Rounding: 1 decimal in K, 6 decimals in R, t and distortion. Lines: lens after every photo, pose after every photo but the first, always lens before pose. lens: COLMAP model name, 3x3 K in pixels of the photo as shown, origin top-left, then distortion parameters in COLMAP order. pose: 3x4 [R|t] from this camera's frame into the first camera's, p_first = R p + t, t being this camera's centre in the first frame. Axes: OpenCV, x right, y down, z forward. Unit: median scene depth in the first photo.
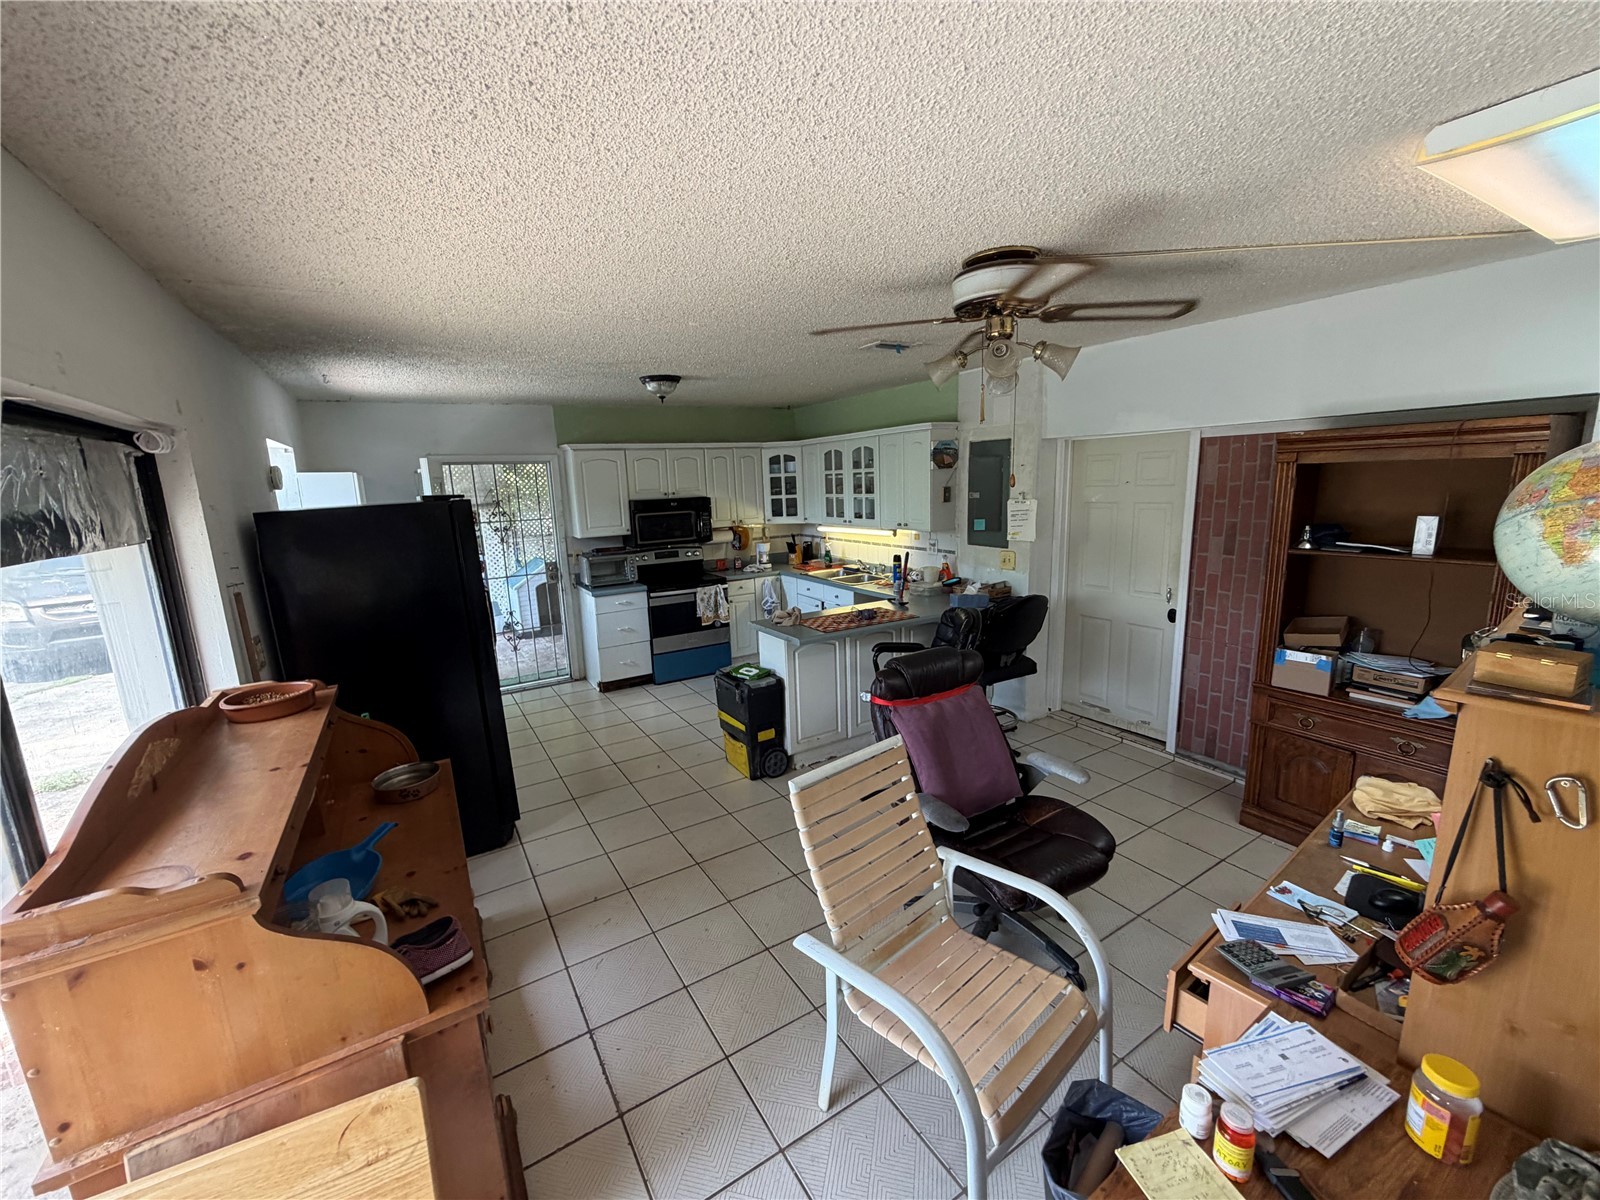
lens RADIAL K [[637.3, 0, 800.9], [0, 637.3, 602.5], [0, 0, 1]] dist [-0.002497, 0.000570]
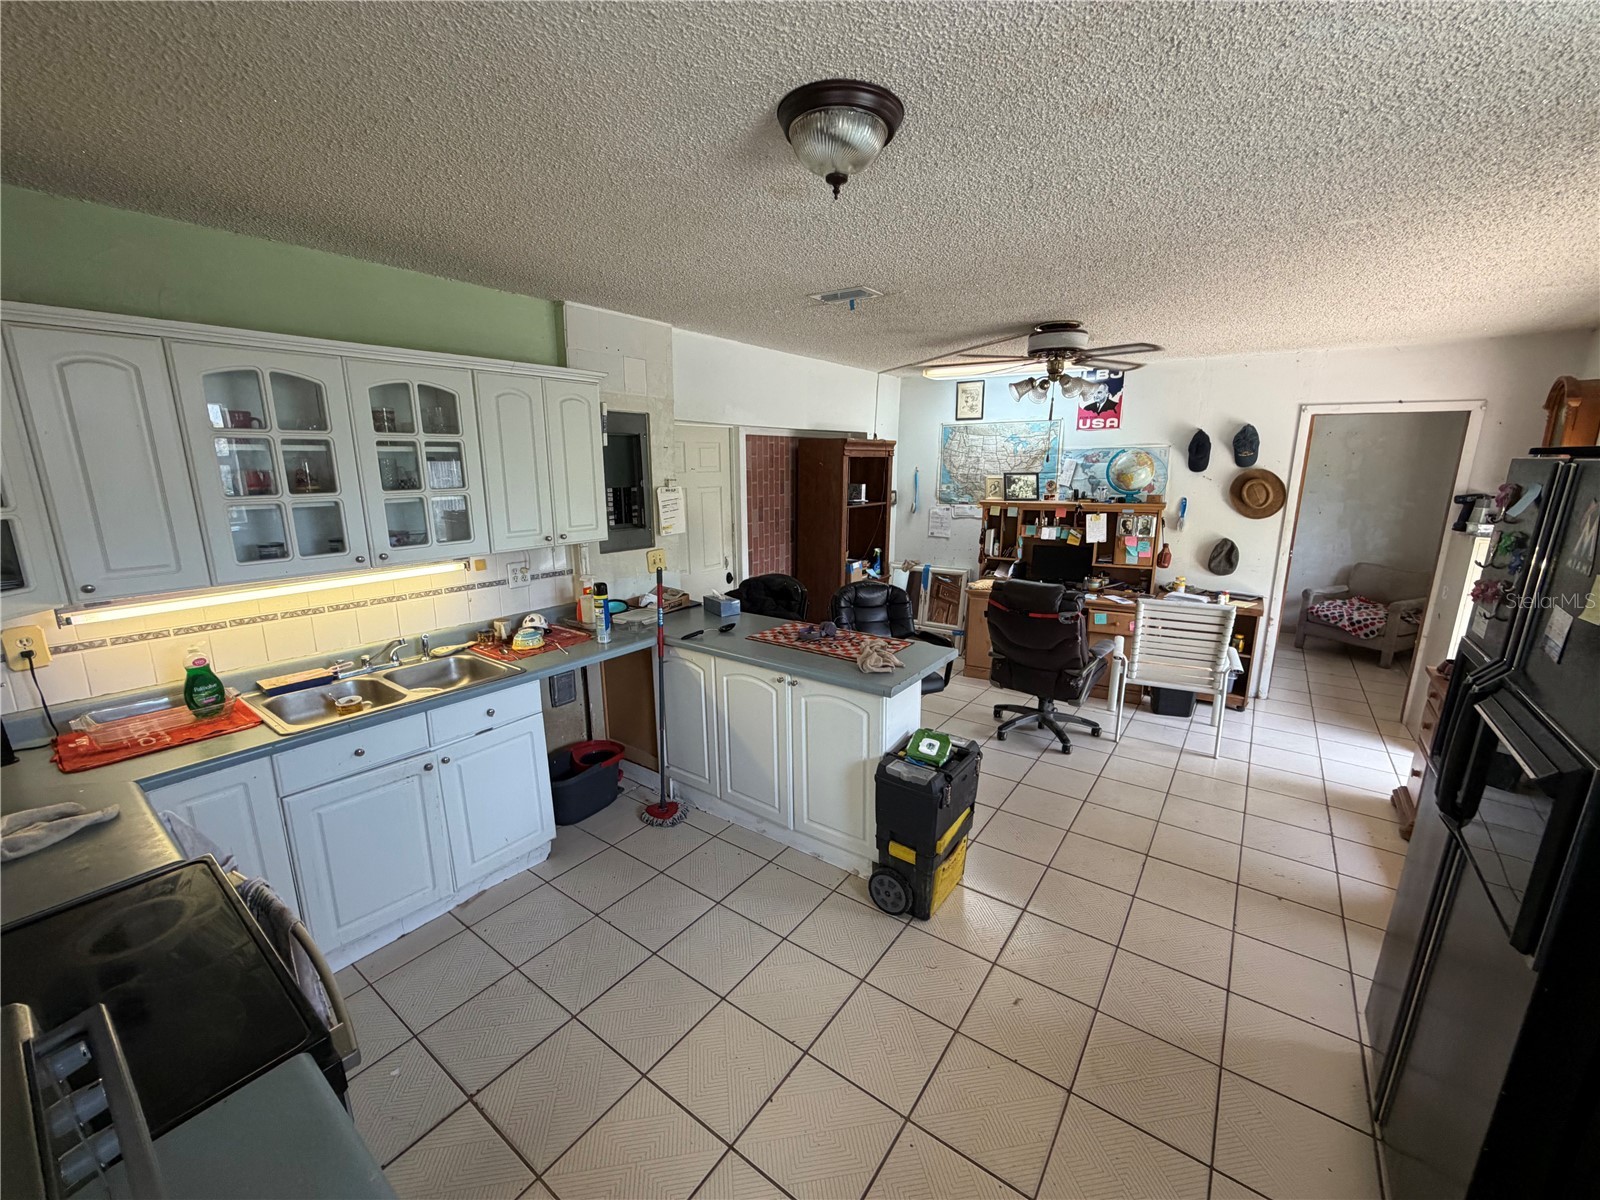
lens RADIAL K [[637.3, 0, 801.9], [0, 637.3, 606.1], [0, 0, 1]] dist [-0.002497, 0.000570]
pose [[-0.368541, -0.182152, 0.911591, -0.429821], [0.180952, 0.947801, 0.262543, -0.163146], [-0.911830, 0.261712, -0.316343, 0.924752]]
